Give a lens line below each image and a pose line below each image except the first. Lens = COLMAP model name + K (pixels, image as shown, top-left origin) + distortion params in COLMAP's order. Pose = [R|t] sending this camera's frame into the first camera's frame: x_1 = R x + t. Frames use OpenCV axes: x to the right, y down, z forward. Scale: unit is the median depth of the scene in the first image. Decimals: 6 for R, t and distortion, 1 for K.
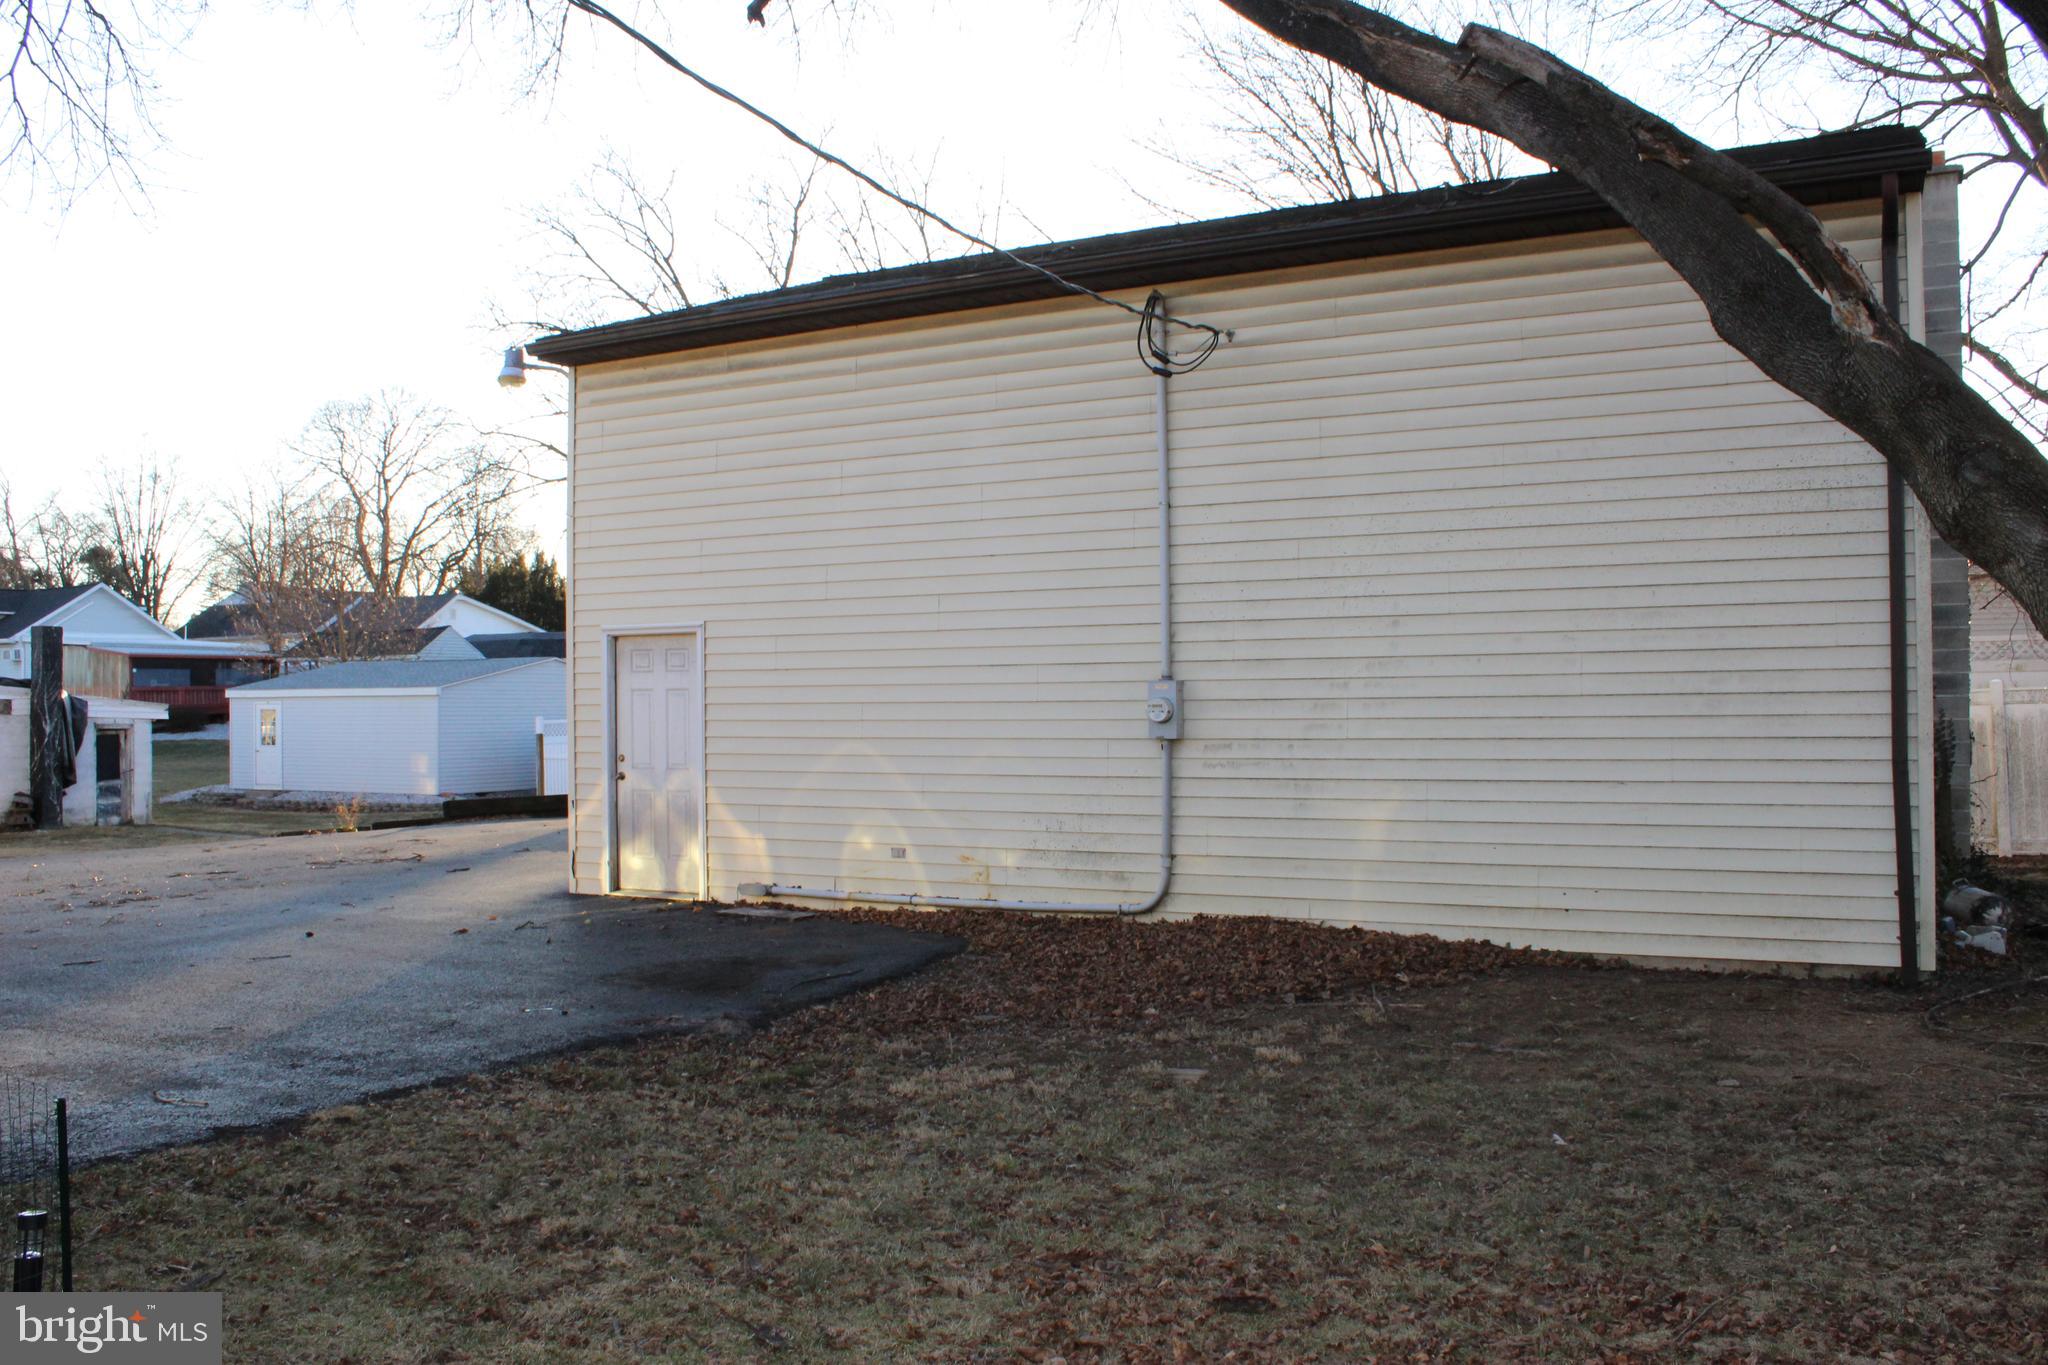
lens RADIAL K [[1706.0, 0, 1016.1], [0, 1706.0, 688.7], [0, 0, 1]] dist [-0.179732, 0.157466]
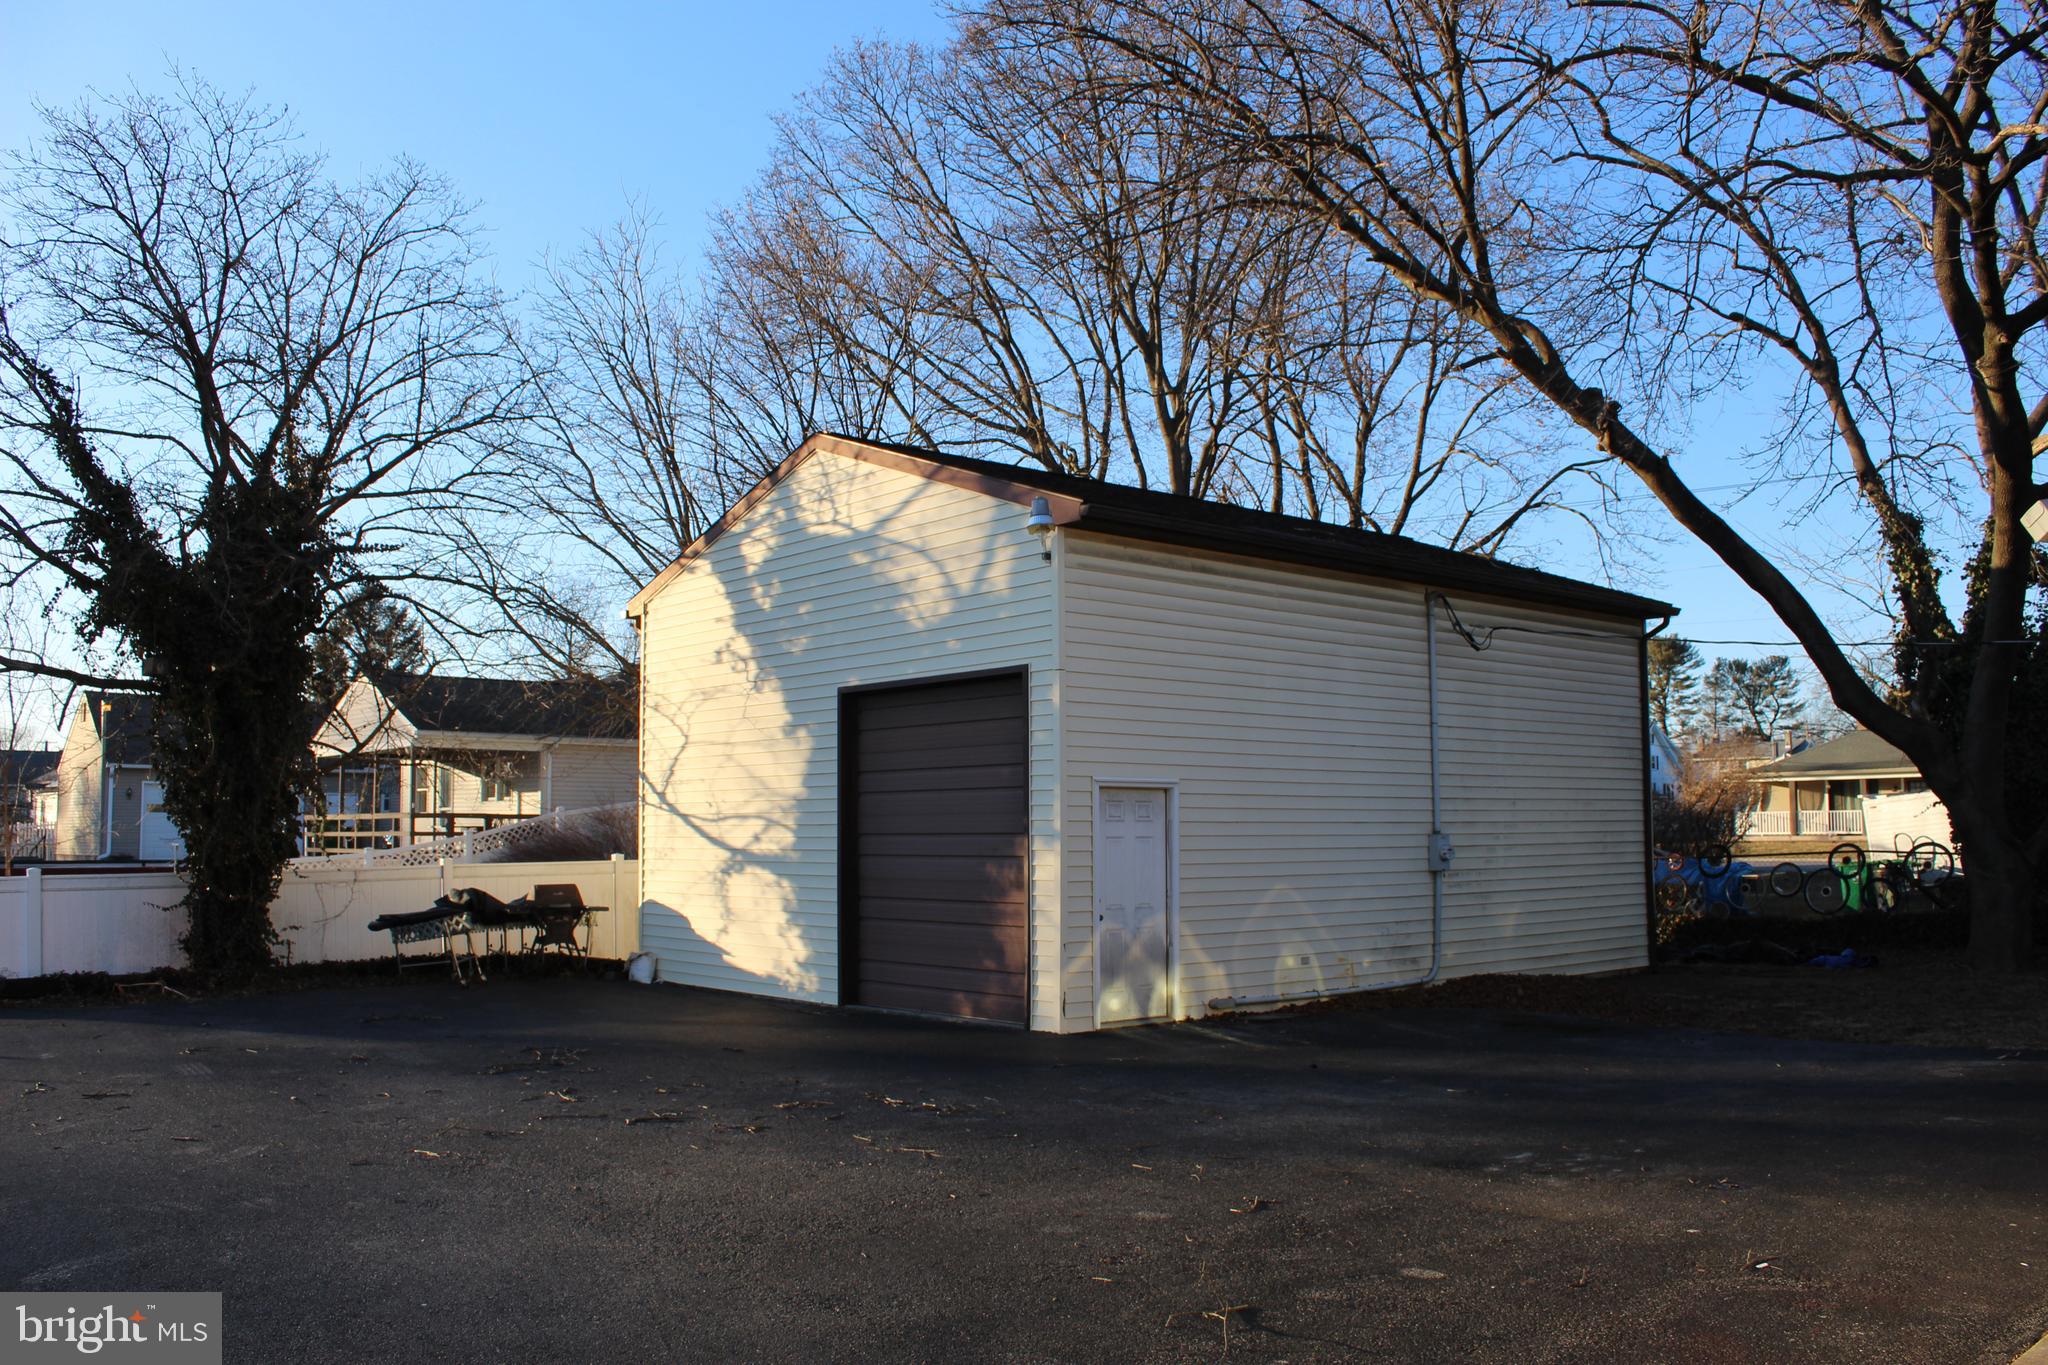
lens RADIAL K [[1706.0, 0, 1016.1], [0, 1706.0, 688.7], [0, 0, 1]] dist [-0.179732, 0.157466]
pose [[0.362142, 0.087370, 0.928019, -1.521708], [-0.010437, 0.995915, -0.089689, 0.005103], [-0.932064, 0.022795, 0.361575, 0.784690]]
